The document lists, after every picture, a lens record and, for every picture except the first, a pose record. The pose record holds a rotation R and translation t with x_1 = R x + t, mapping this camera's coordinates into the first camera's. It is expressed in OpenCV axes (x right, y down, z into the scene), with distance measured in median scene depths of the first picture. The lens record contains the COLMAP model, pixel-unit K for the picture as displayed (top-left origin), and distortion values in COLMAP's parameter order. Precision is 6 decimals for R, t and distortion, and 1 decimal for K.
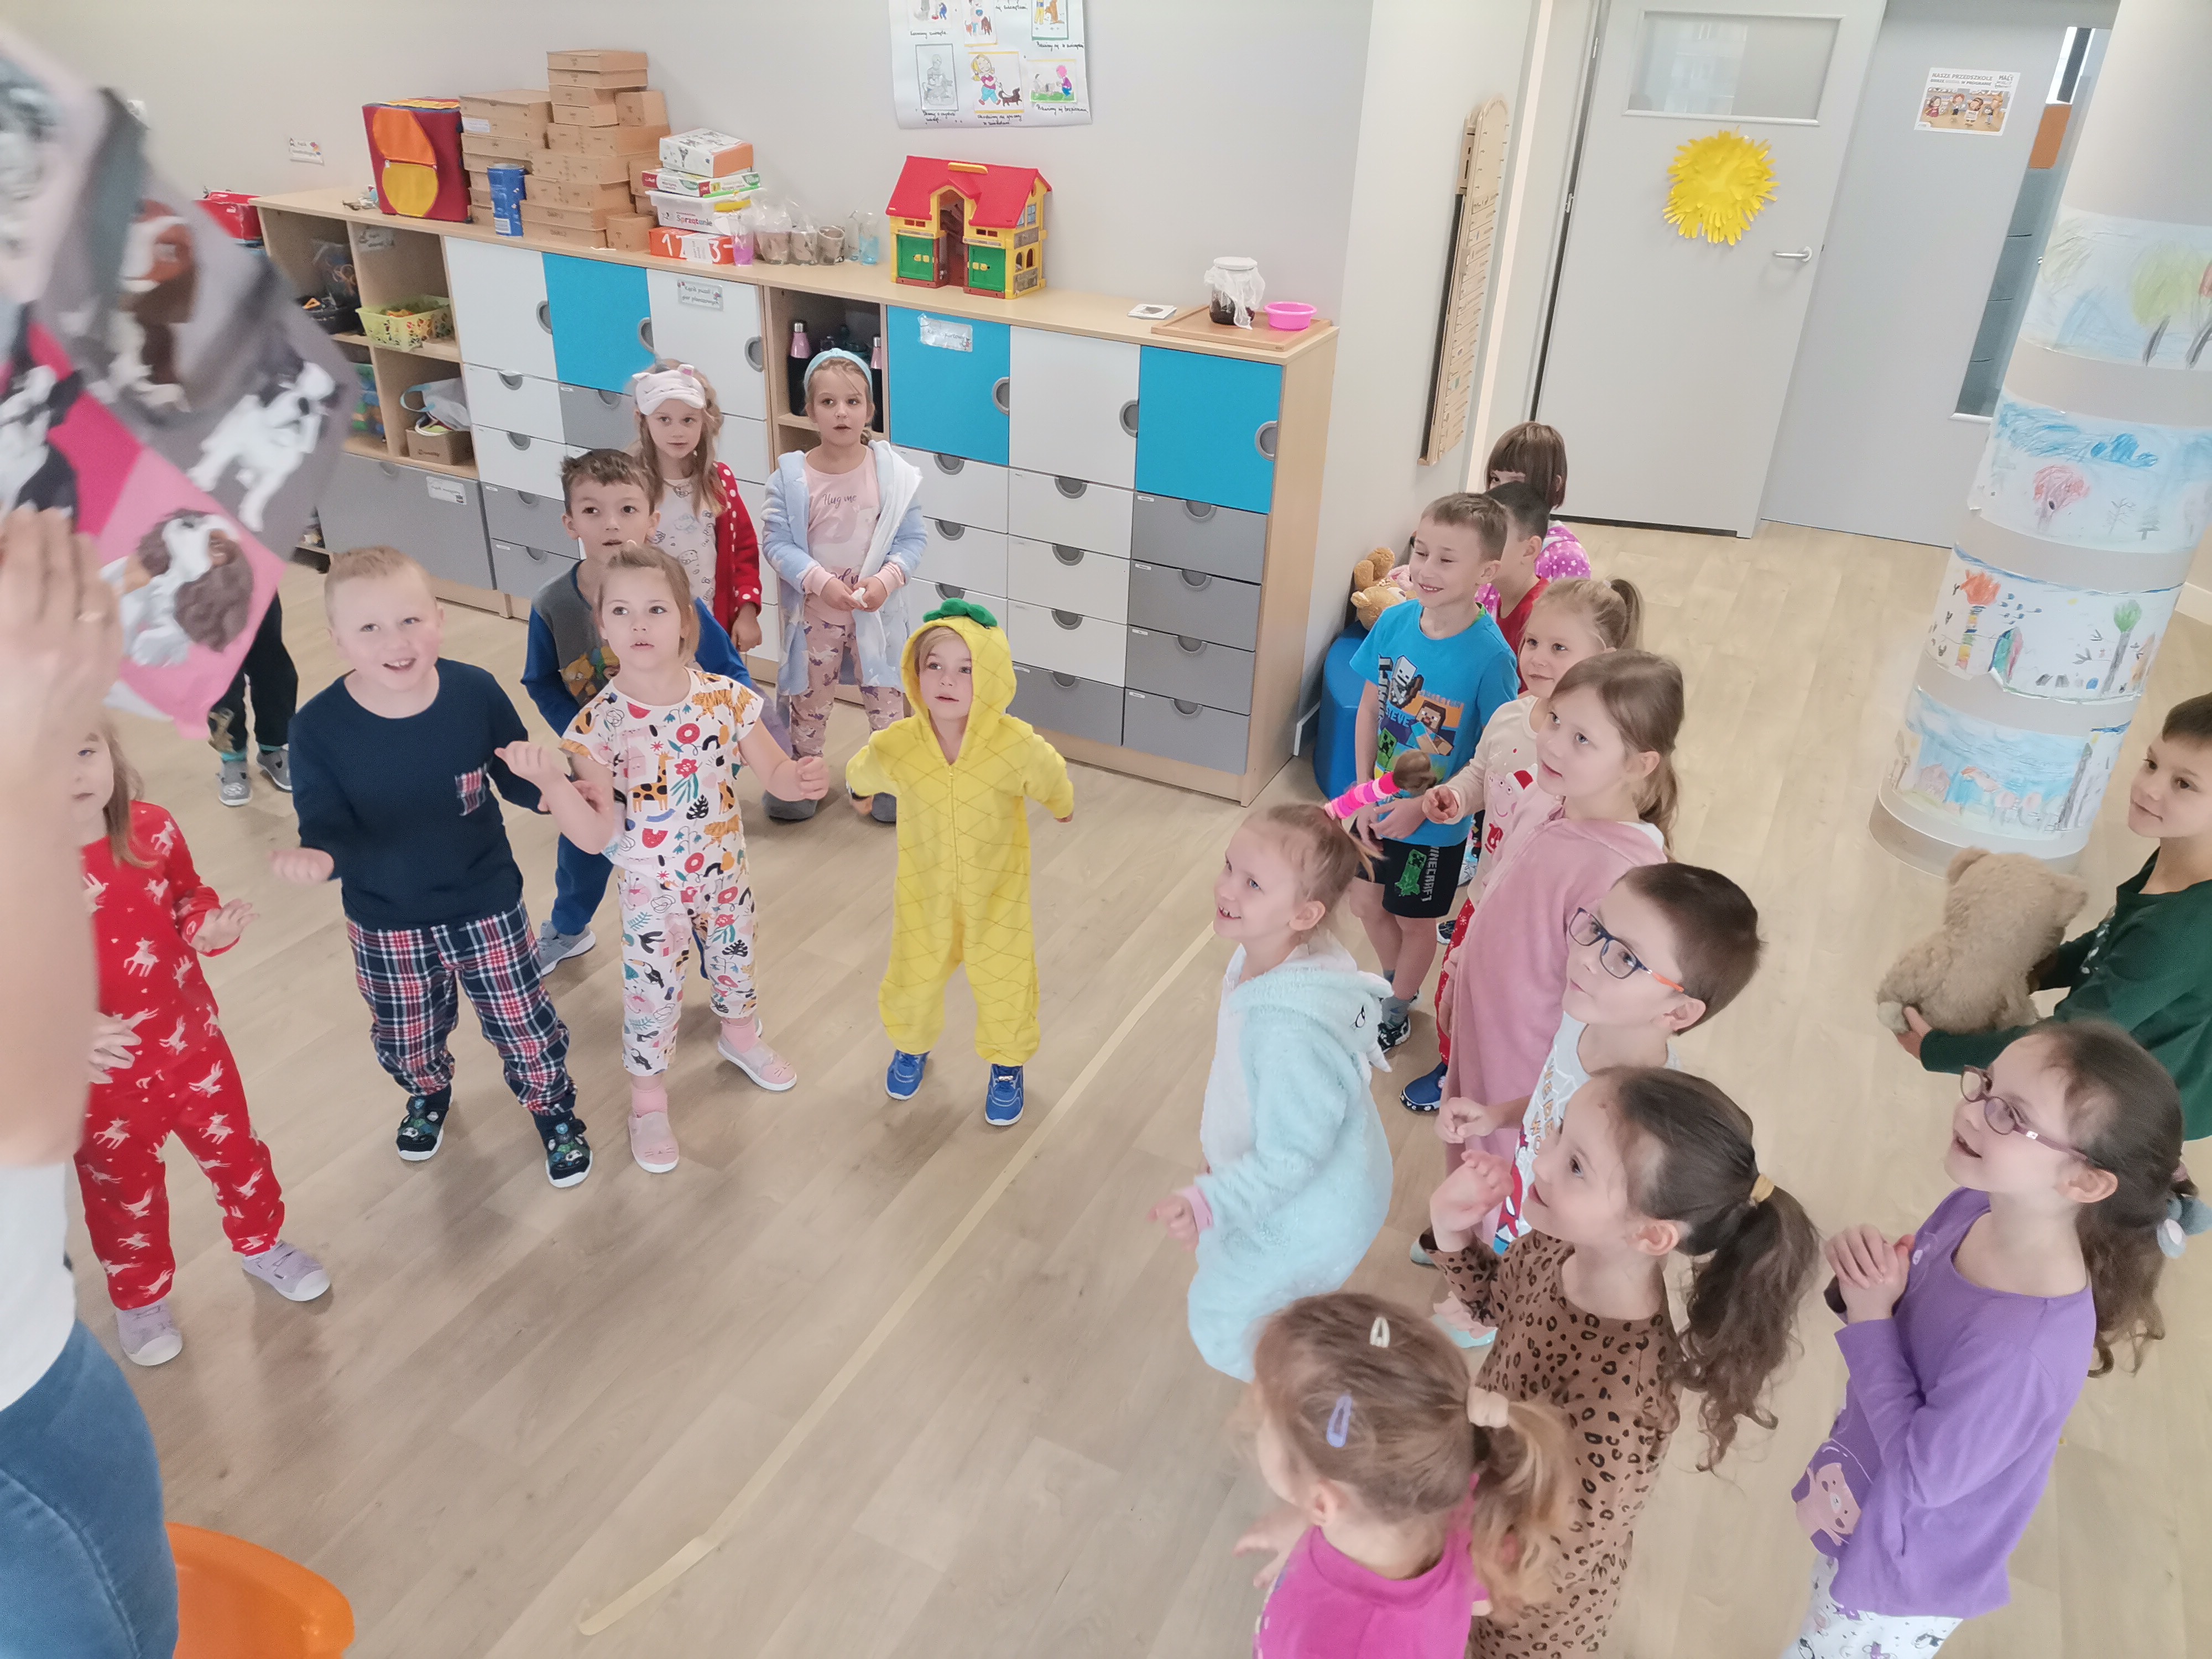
lens RADIAL K [[1598.3, 0, 1104.3], [0, 1598.3, 825.7], [0, 0, 1]] dist [0.049734, -0.030509]
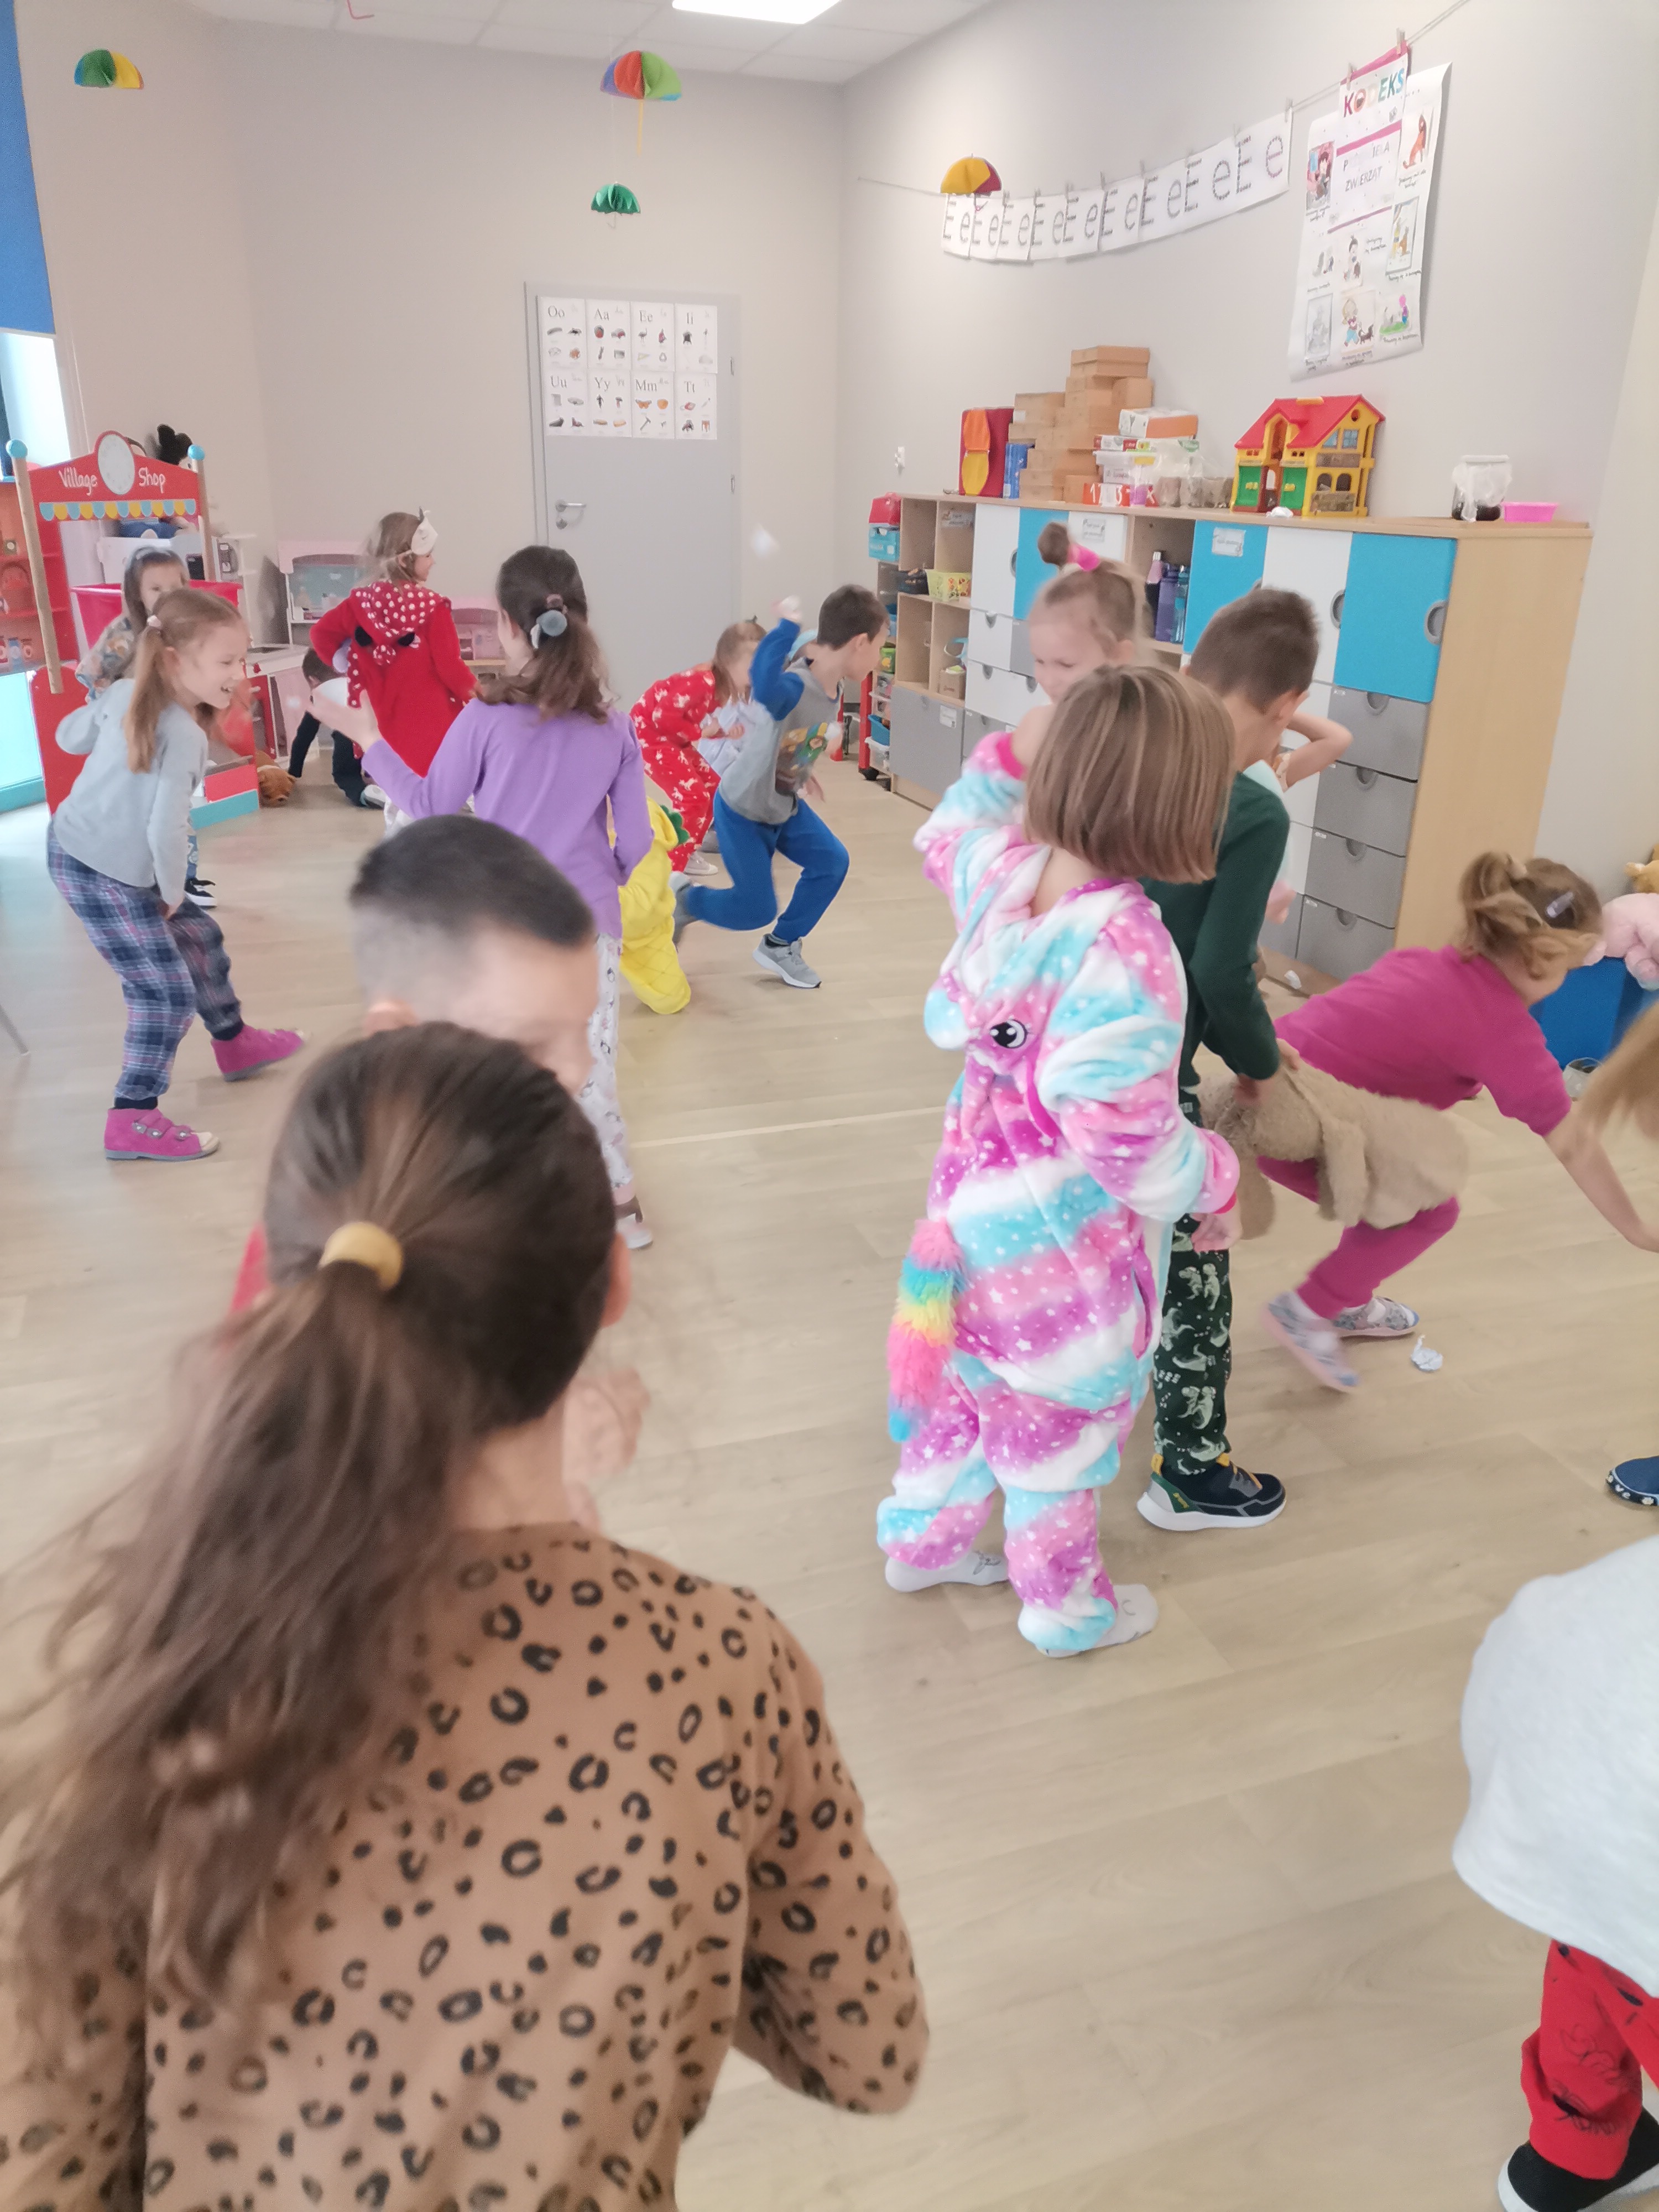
lens RADIAL K [[1598.3, 0, 824.1], [0, 1598.3, 1107.7], [0, 0, 1]] dist [0.049734, -0.030509]
pose [[0.711844, 0.242353, -0.659199, 0.505512], [-0.341142, 0.939733, -0.022896, 0.166567], [0.613922, 0.241179, 0.751620, 0.107552]]
